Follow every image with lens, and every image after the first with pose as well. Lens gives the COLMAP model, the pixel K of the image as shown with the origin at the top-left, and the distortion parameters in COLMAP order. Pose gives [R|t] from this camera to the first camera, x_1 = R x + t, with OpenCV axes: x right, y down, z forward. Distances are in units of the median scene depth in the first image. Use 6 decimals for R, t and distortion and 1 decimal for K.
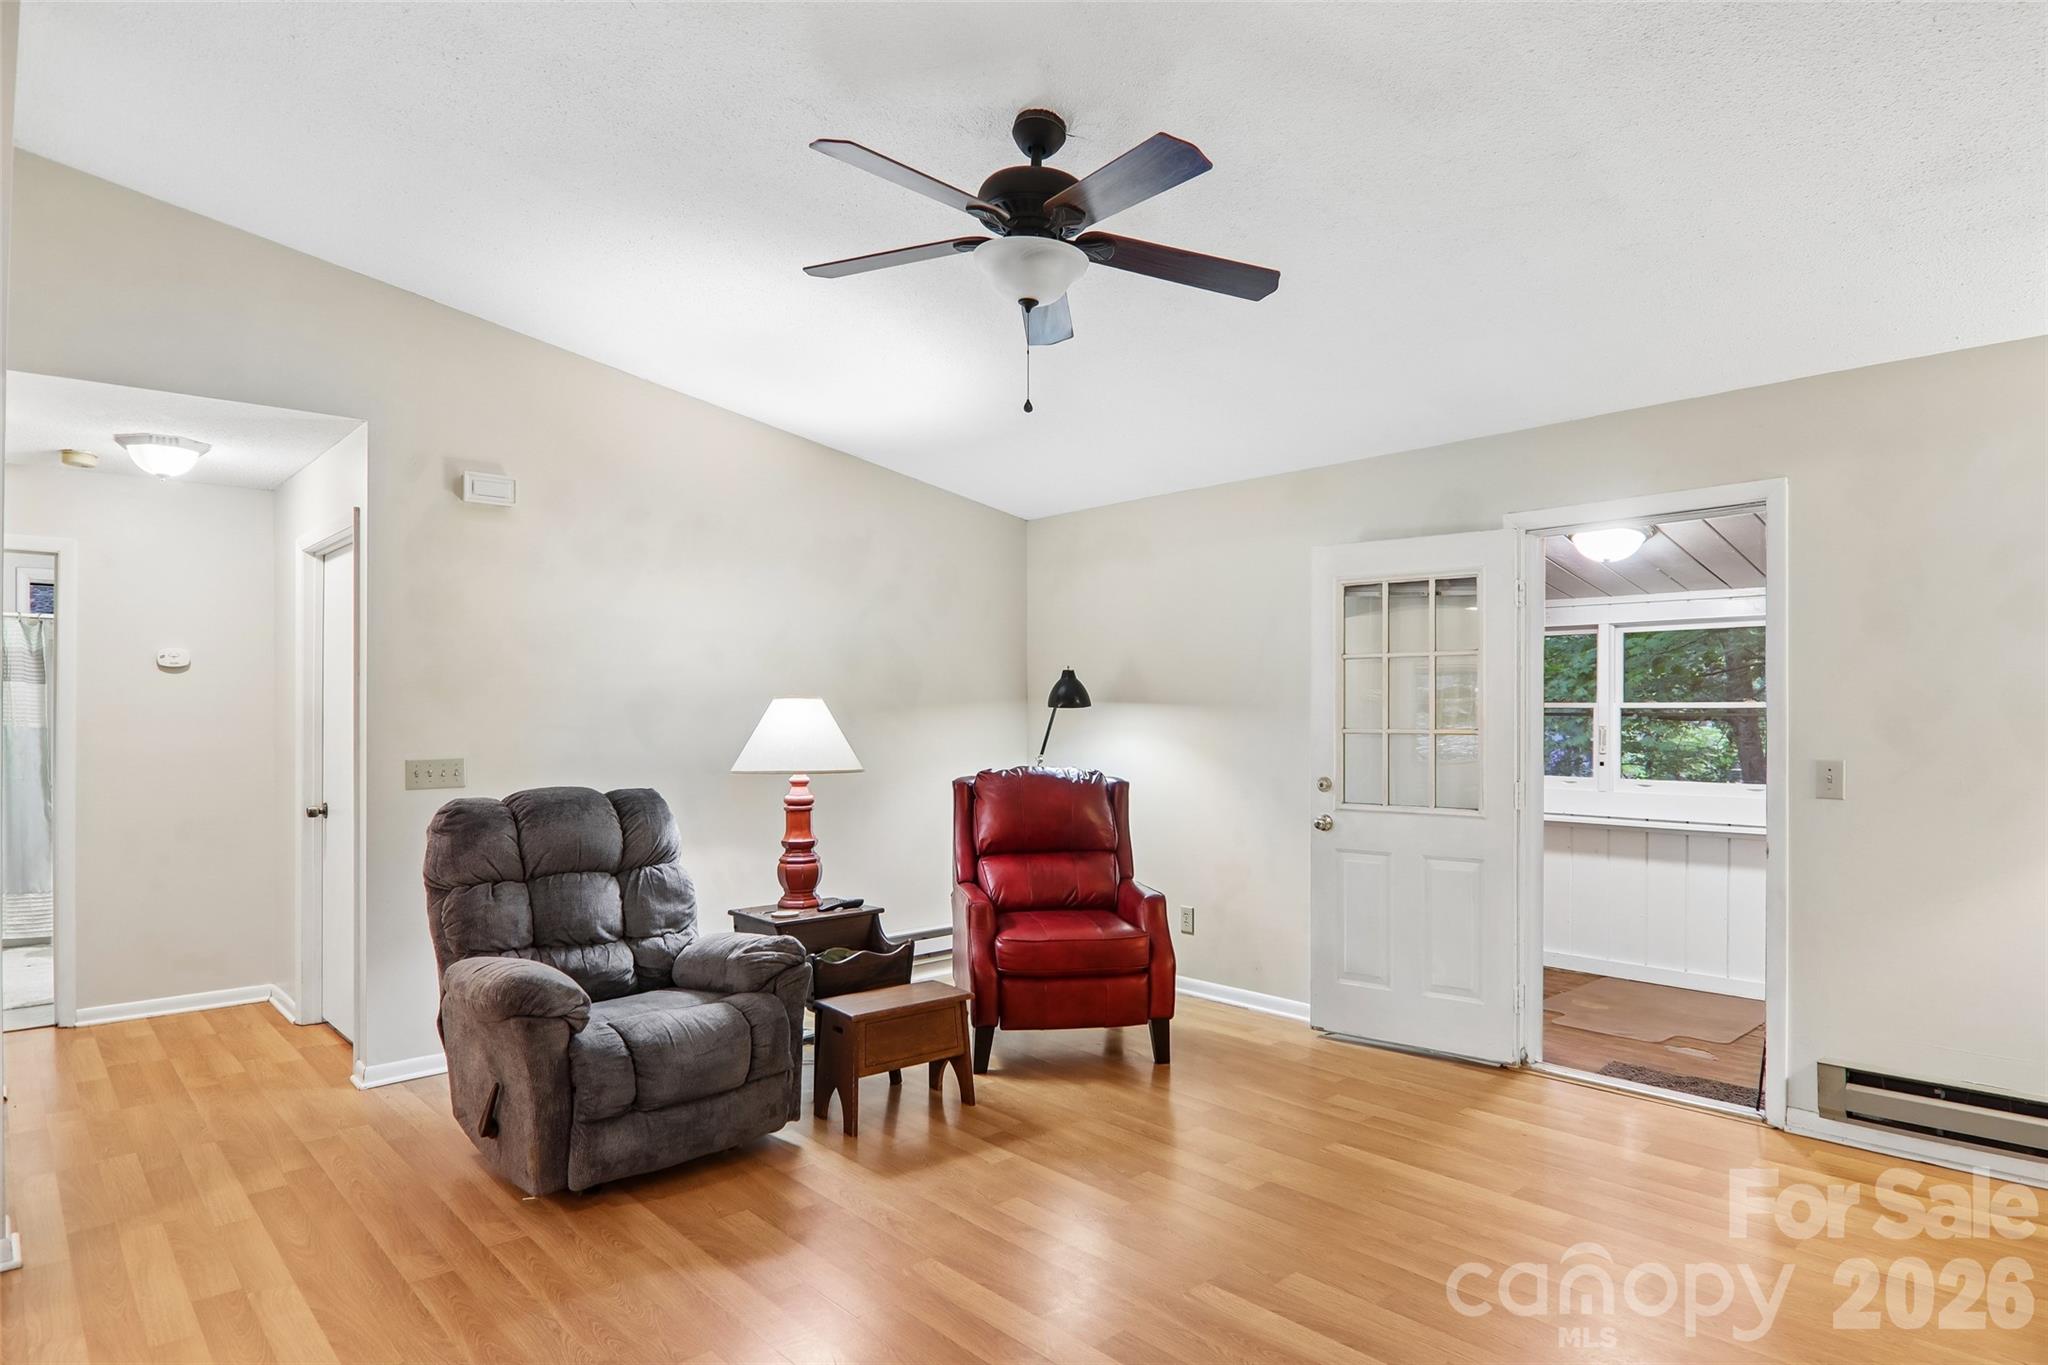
lens RADIAL K [[1139.6, 0, 1033.9], [0, 1139.6, 709.6], [0, 0, 1]] dist [-0.004203, -0.019820]
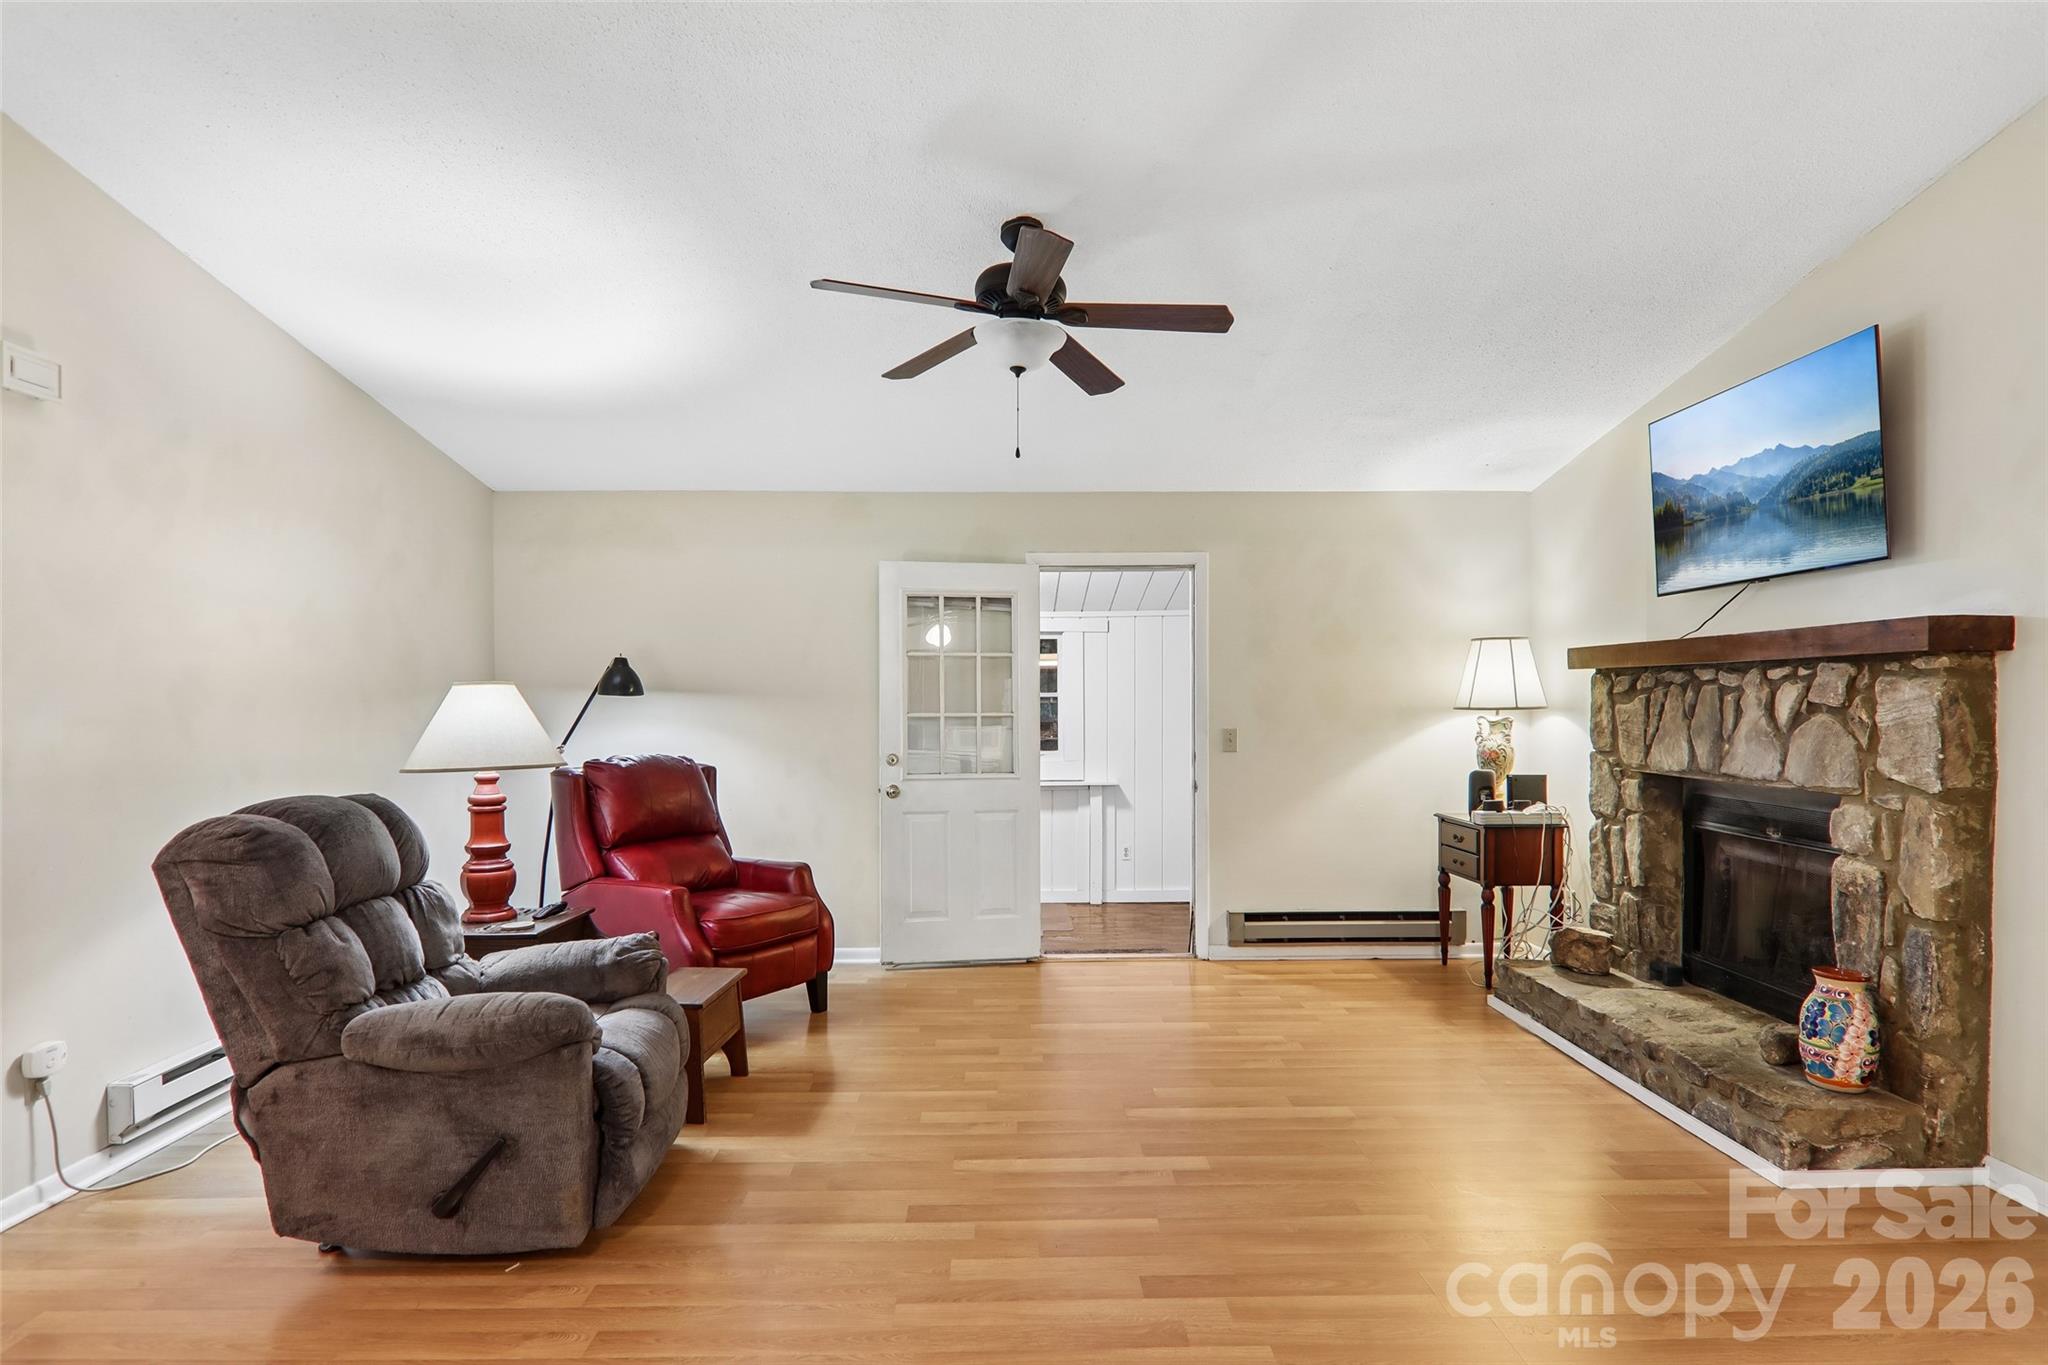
lens RADIAL K [[1139.6, 0, 1033.9], [0, 1139.6, 709.6], [0, 0, 1]] dist [-0.004203, -0.019820]
pose [[0.658538, -0.007318, 0.752512, -0.590465], [0.000680, 0.999958, 0.009130, 0.001908], [-0.752548, -0.005501, 0.658515, 0.102559]]
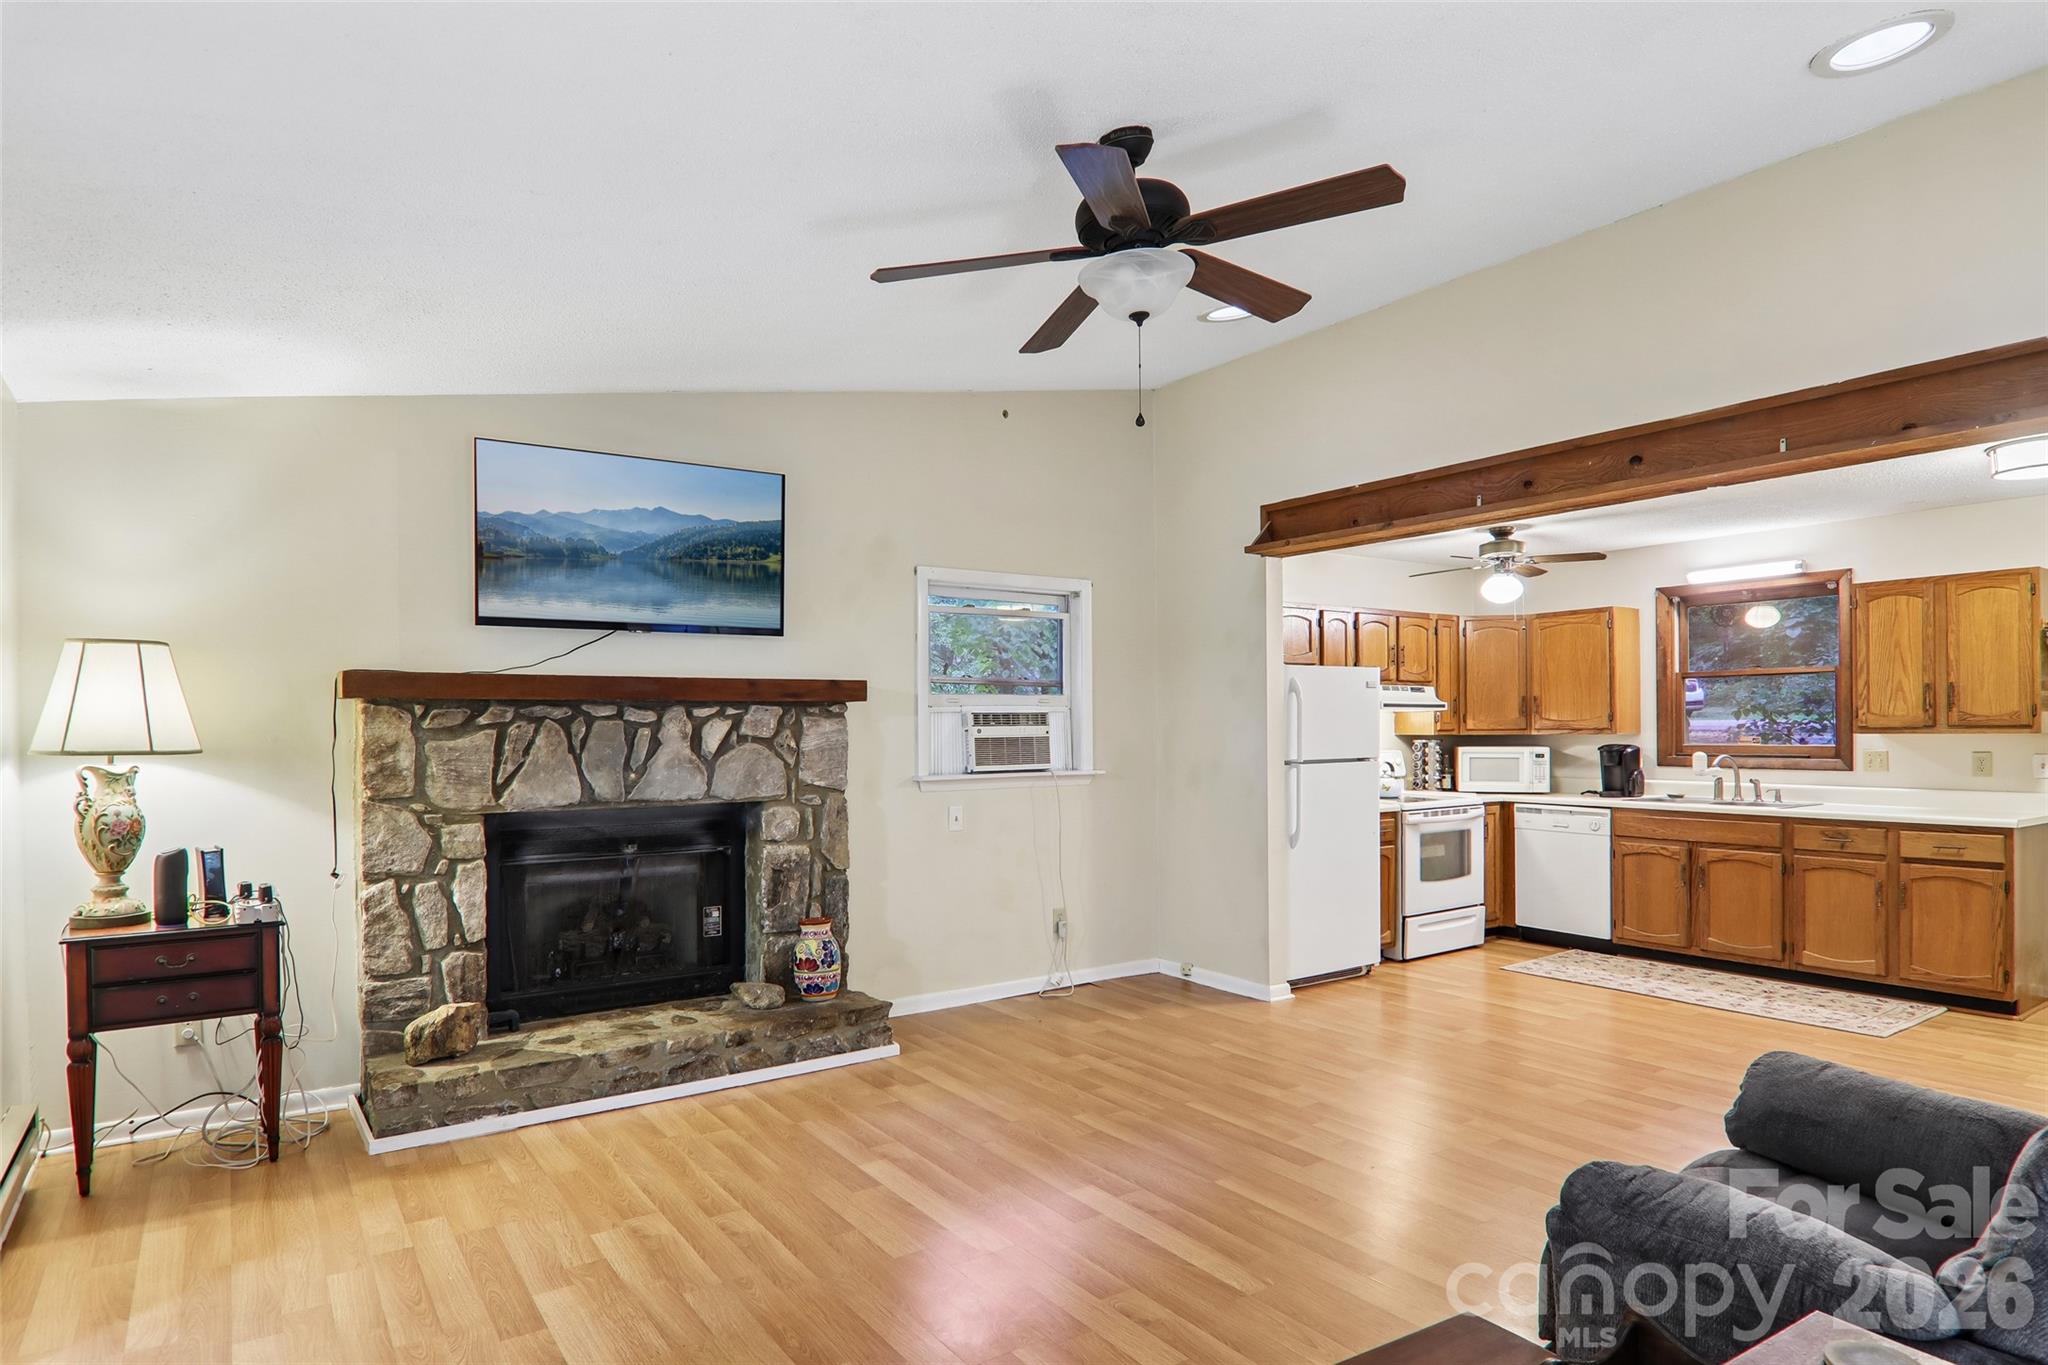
lens RADIAL K [[1148.1, 0, 1031.0], [0, 1148.1, 731.1], [0, 0, 1]] dist [-0.001098, -0.018970]
pose [[-0.990366, 0.010435, 0.138077, -0.026735], [0.010586, 0.999944, 0.000359, 0.003529], [-0.138066, 0.001817, -0.990421, 1.274820]]
